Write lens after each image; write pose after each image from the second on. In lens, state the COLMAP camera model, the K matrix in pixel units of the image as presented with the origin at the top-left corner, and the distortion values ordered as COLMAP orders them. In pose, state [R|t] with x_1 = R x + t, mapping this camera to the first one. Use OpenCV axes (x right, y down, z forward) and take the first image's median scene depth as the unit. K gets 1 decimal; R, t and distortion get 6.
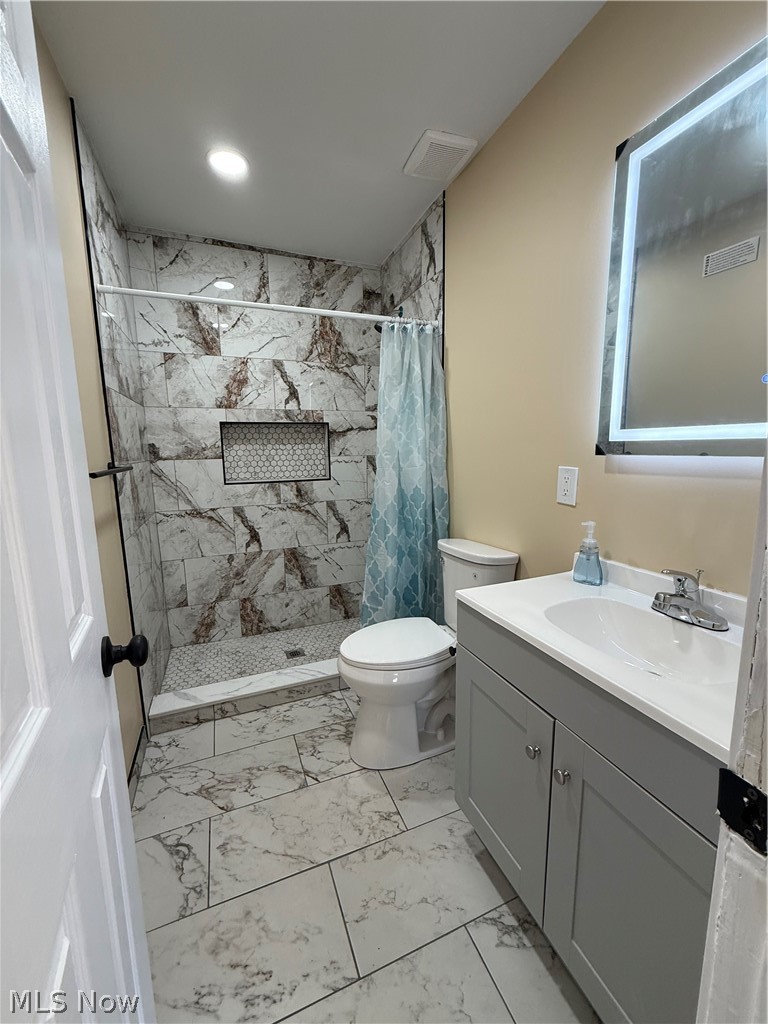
lens RADIAL K [[406.5, 0, 383.0], [0, 406.5, 509.9], [0, 0, 1]] dist [-0.000295, 0.000434]
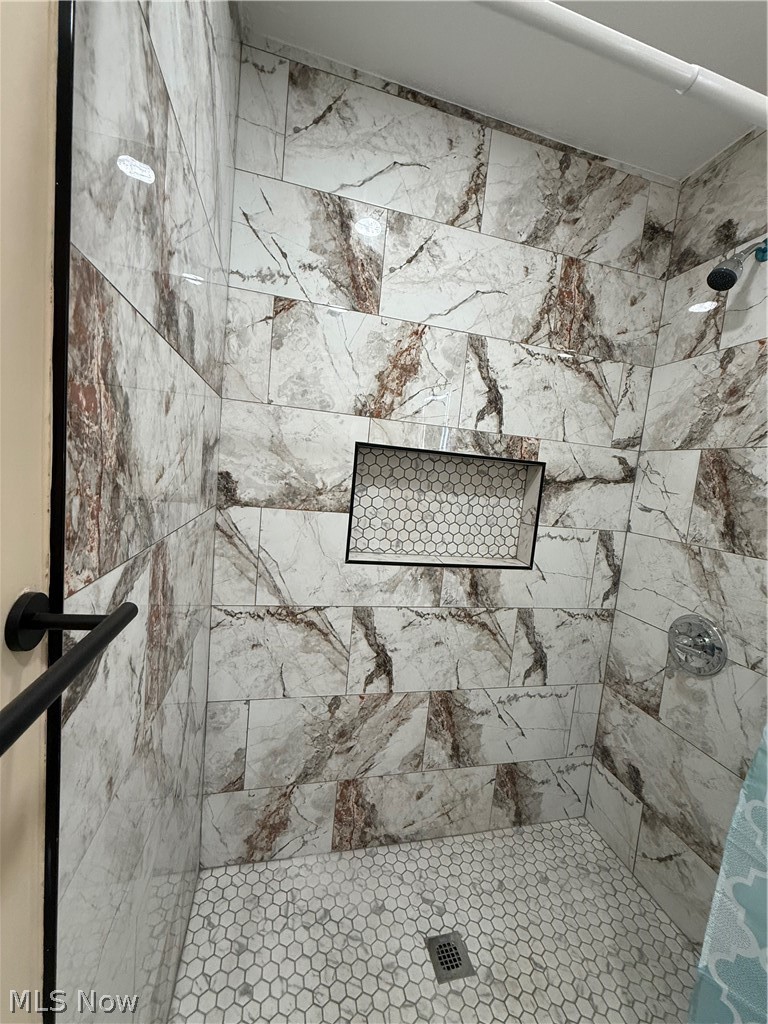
lens RADIAL K [[406.5, 0, 382.6], [0, 406.5, 509.1], [0, 0, 1]] dist [-0.000295, 0.000434]
pose [[0.984429, 0.117649, -0.130610, -0.281178], [-0.126711, 0.989914, -0.063364, -0.100949], [0.121838, 0.078928, 0.989407, 0.486503]]
